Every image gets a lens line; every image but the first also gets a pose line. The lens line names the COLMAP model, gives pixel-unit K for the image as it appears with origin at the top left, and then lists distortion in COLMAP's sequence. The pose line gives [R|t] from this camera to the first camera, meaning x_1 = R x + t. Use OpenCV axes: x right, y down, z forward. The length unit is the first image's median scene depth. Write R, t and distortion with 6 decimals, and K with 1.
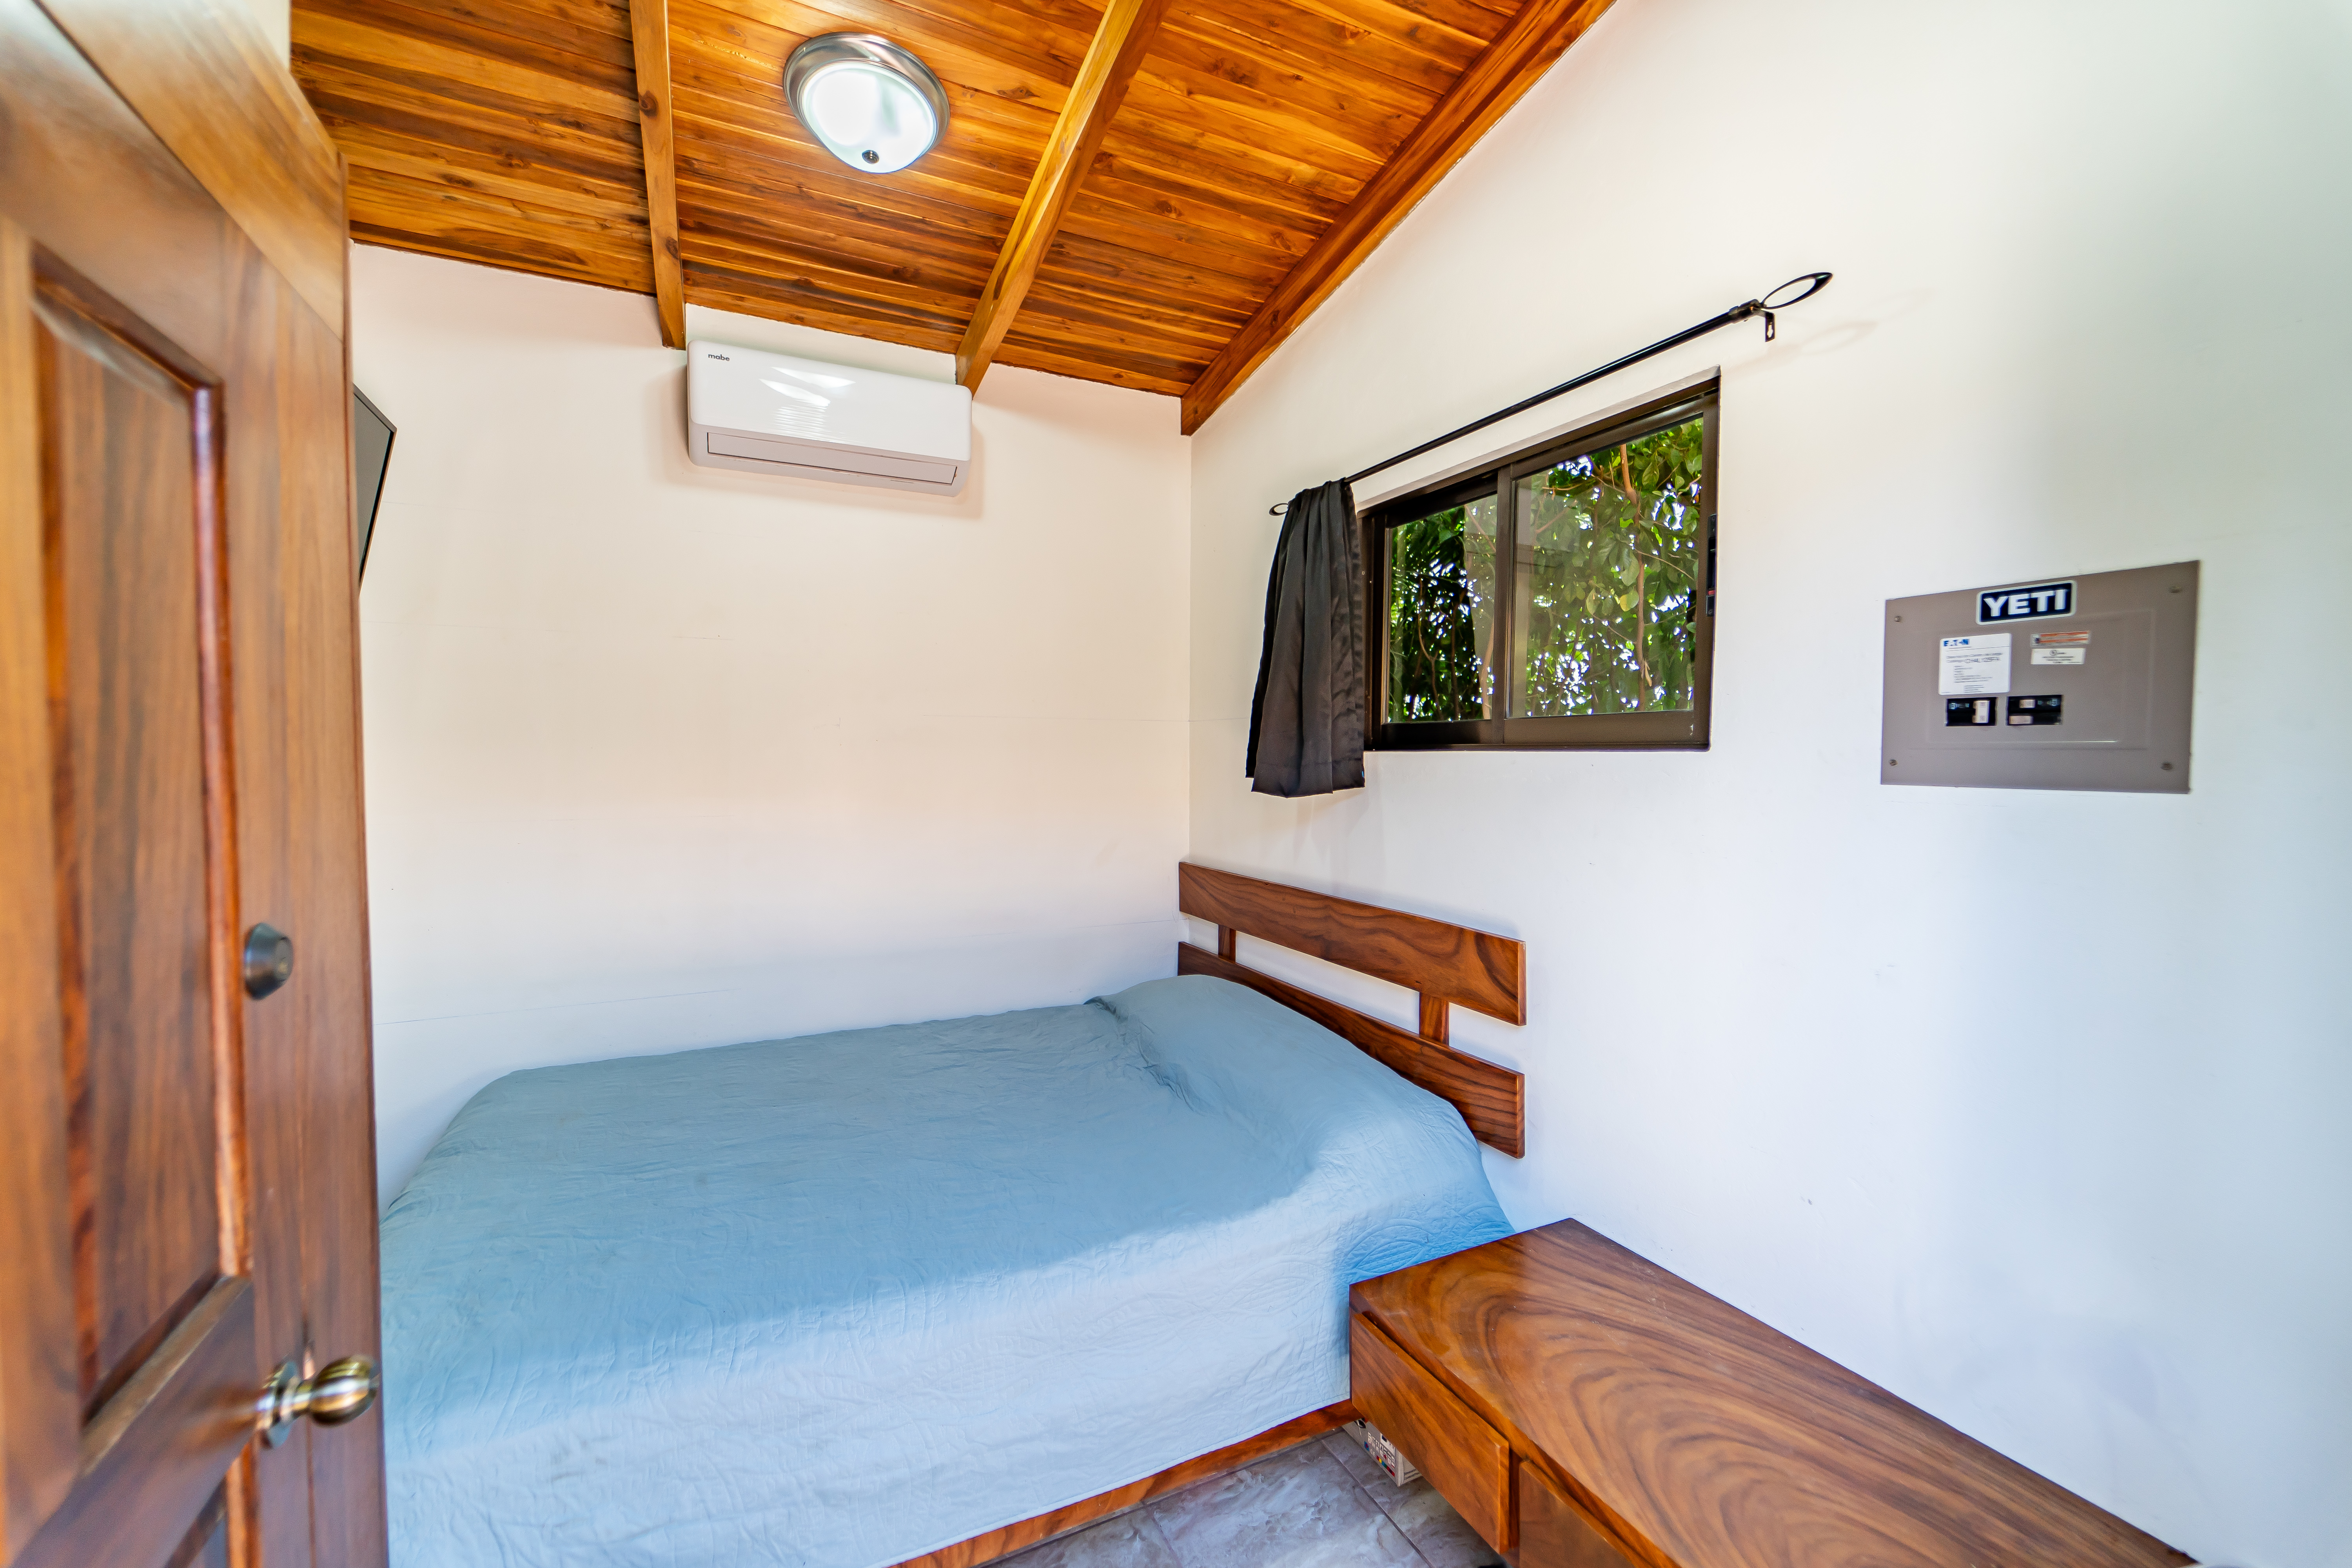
lens RADIAL K [[964.2, 0, 1188.6], [0, 964.2, 779.1], [0, 0, 1]] dist [0.007669, -0.001625]
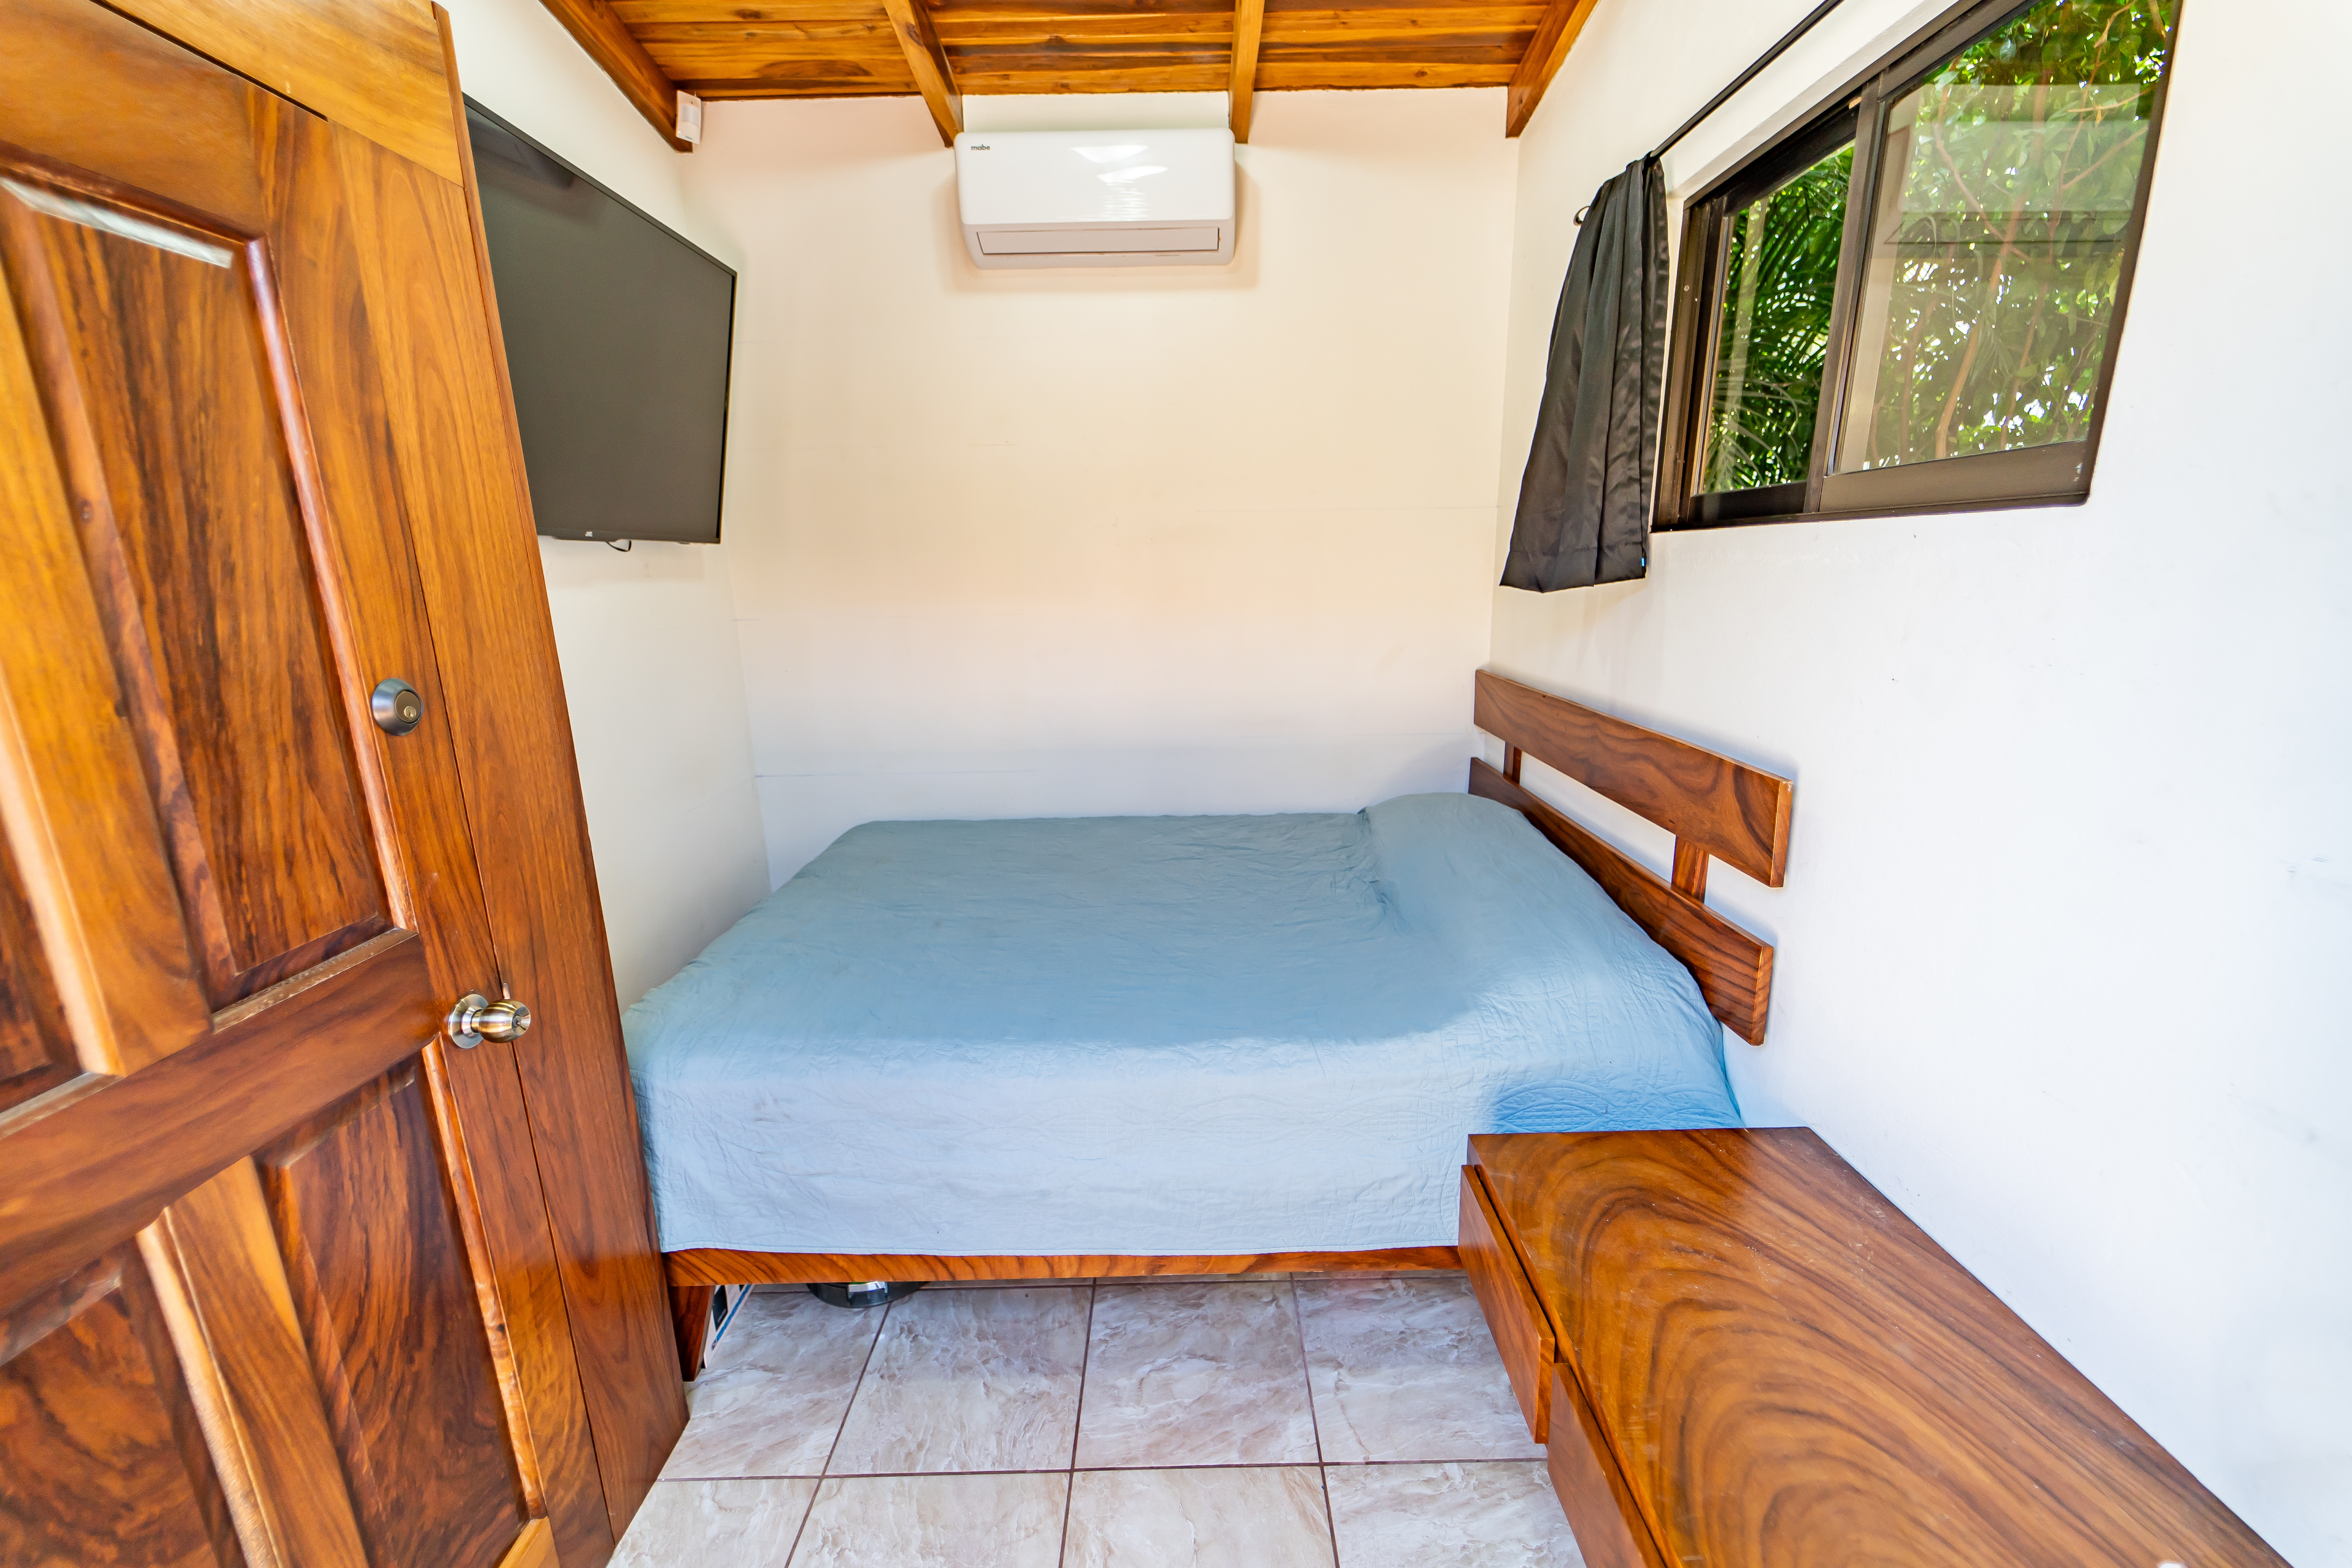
lens RADIAL K [[964.2, 0, 1179.2], [0, 964.2, 784.9], [0, 0, 1]] dist [0.007669, -0.001625]
pose [[0.896497, 0.080565, -0.435664, 0.242420], [0.009205, 0.979729, 0.200117, 0.014395], [0.442955, -0.183415, 0.877582, 0.119072]]
